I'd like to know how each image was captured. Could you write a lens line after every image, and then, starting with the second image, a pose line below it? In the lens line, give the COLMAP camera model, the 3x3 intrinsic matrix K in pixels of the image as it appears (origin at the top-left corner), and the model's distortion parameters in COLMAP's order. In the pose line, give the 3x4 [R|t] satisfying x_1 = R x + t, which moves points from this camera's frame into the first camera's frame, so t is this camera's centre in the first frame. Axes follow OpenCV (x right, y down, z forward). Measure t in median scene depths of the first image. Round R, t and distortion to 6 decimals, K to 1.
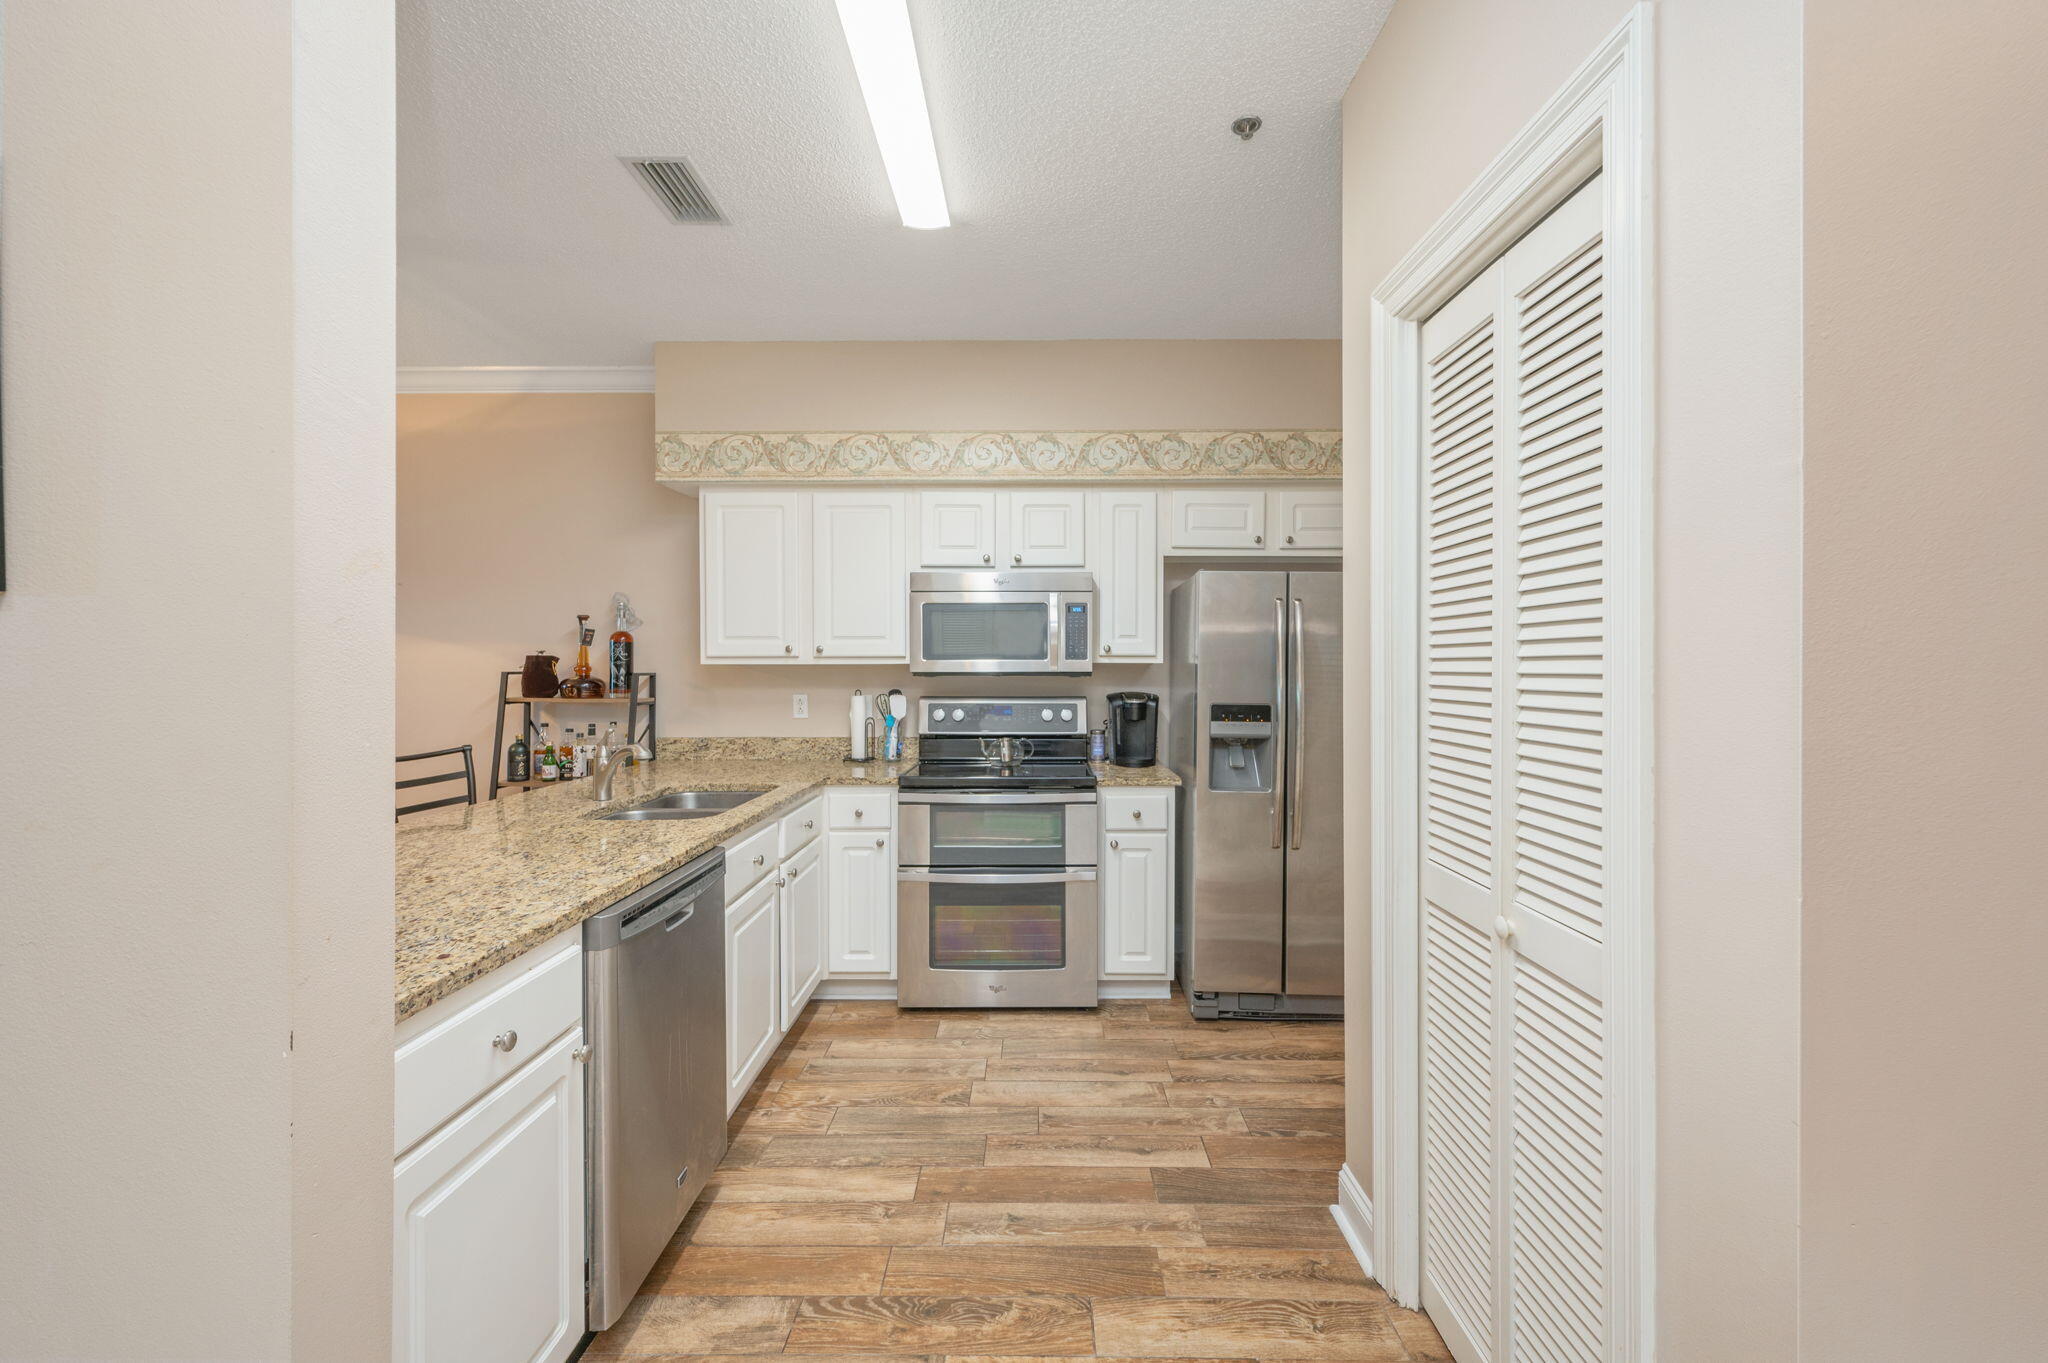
lens RADIAL K [[841.7, 0, 1024.0], [0, 841.7, 681.5], [0, 0, 1]] dist [0.009375, -0.000098]
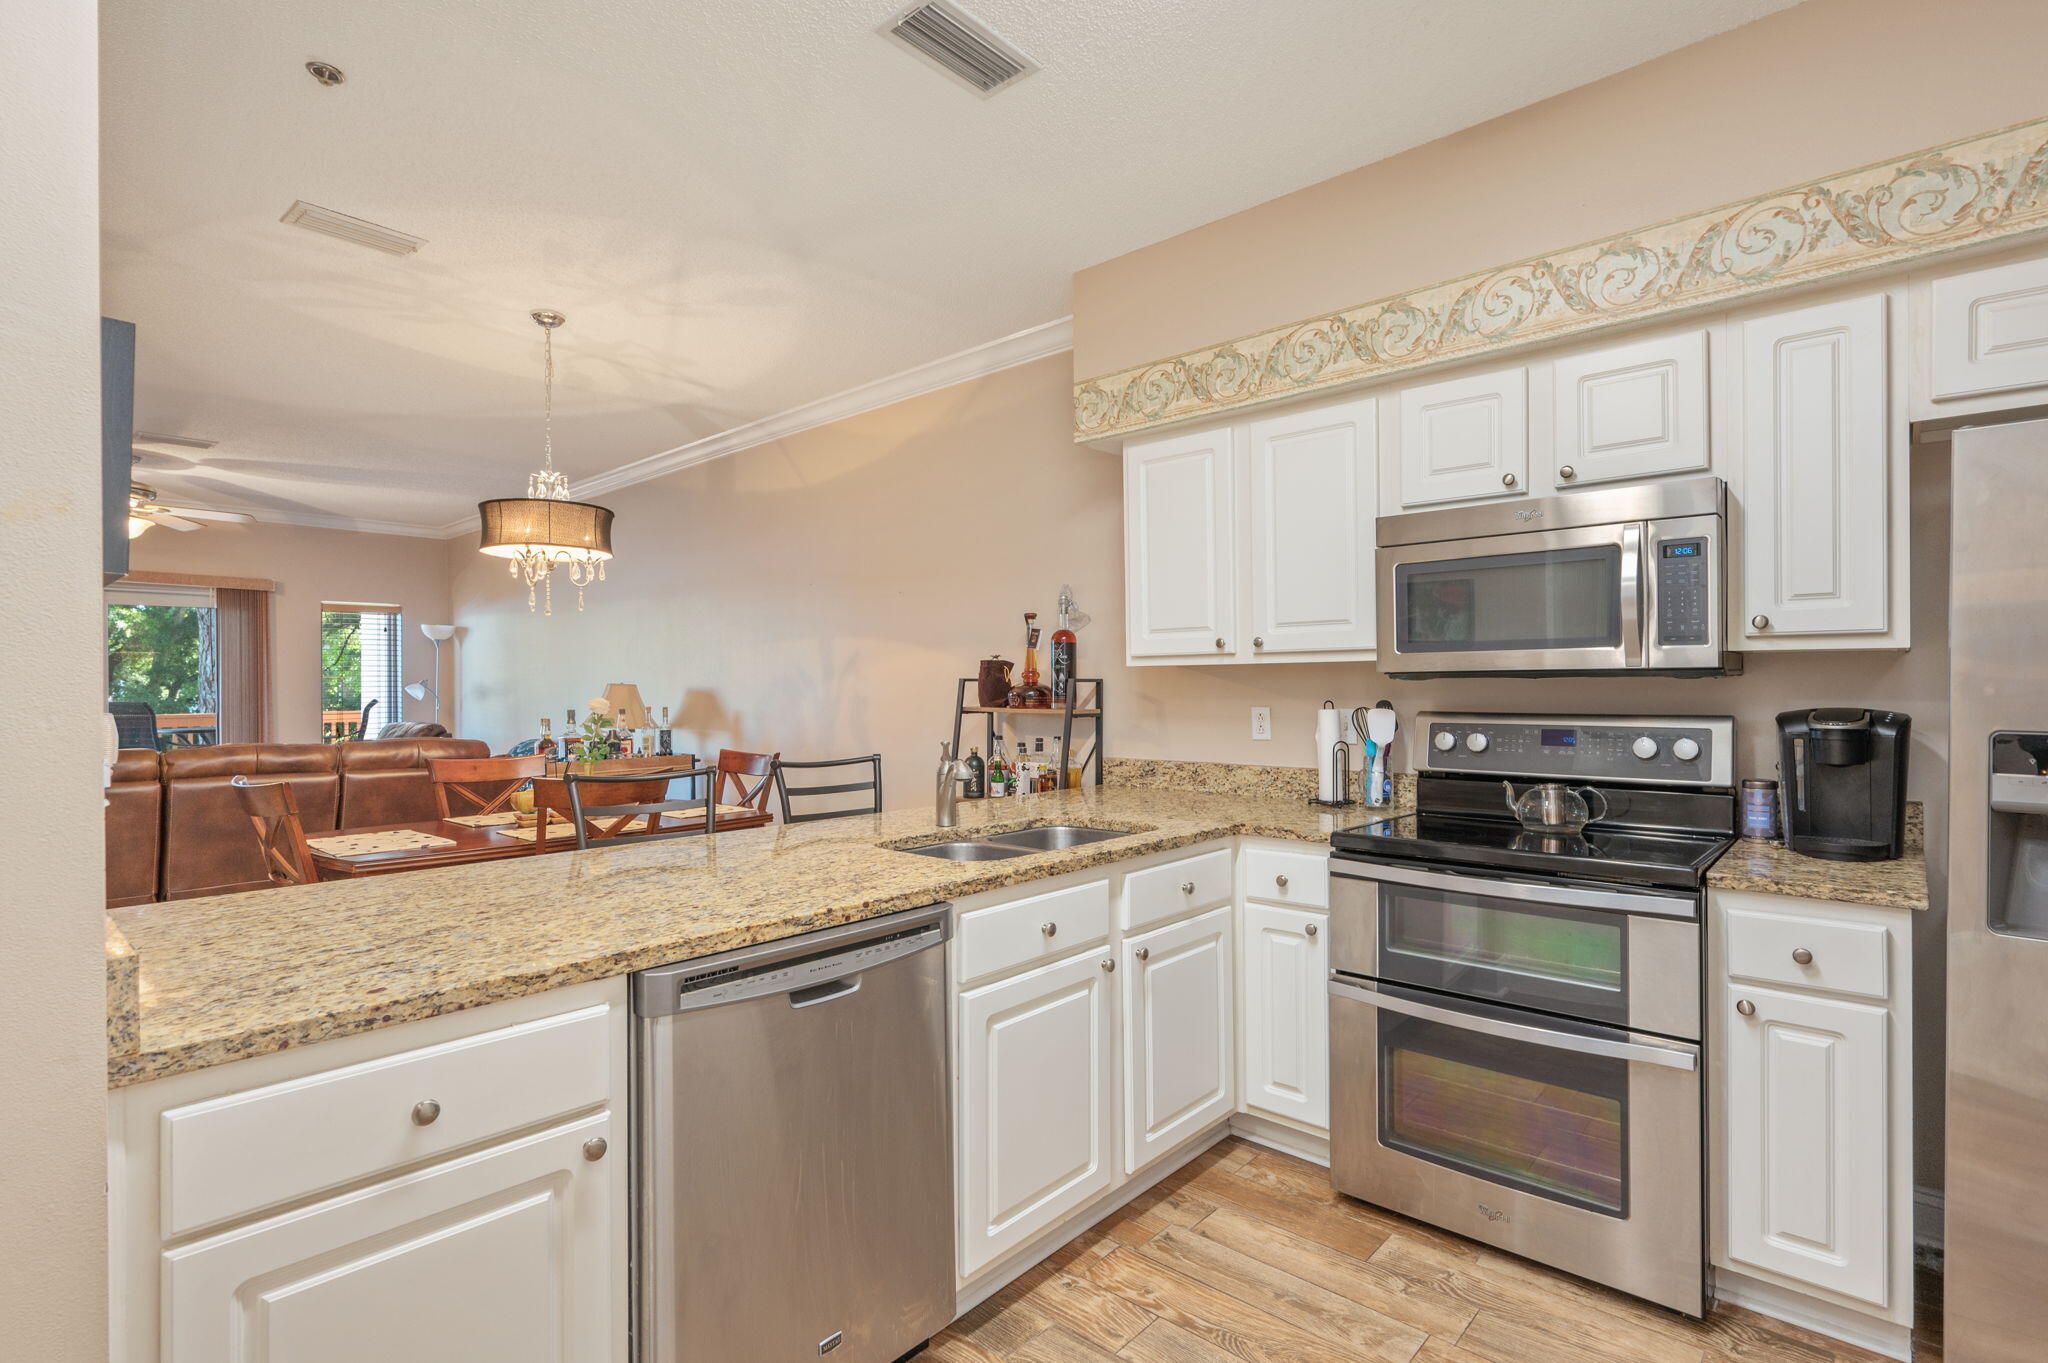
lens RADIAL K [[980.2, 0, 1041.7], [0, 980.2, 692.8], [0, 0, 1]] dist [0.001076, 0.000087]
pose [[0.748072, 0.000547, -0.663618, 0.170190], [-0.007068, 0.999950, -0.007143, 0.011669], [0.663580, 0.010034, 0.748038, 0.264502]]
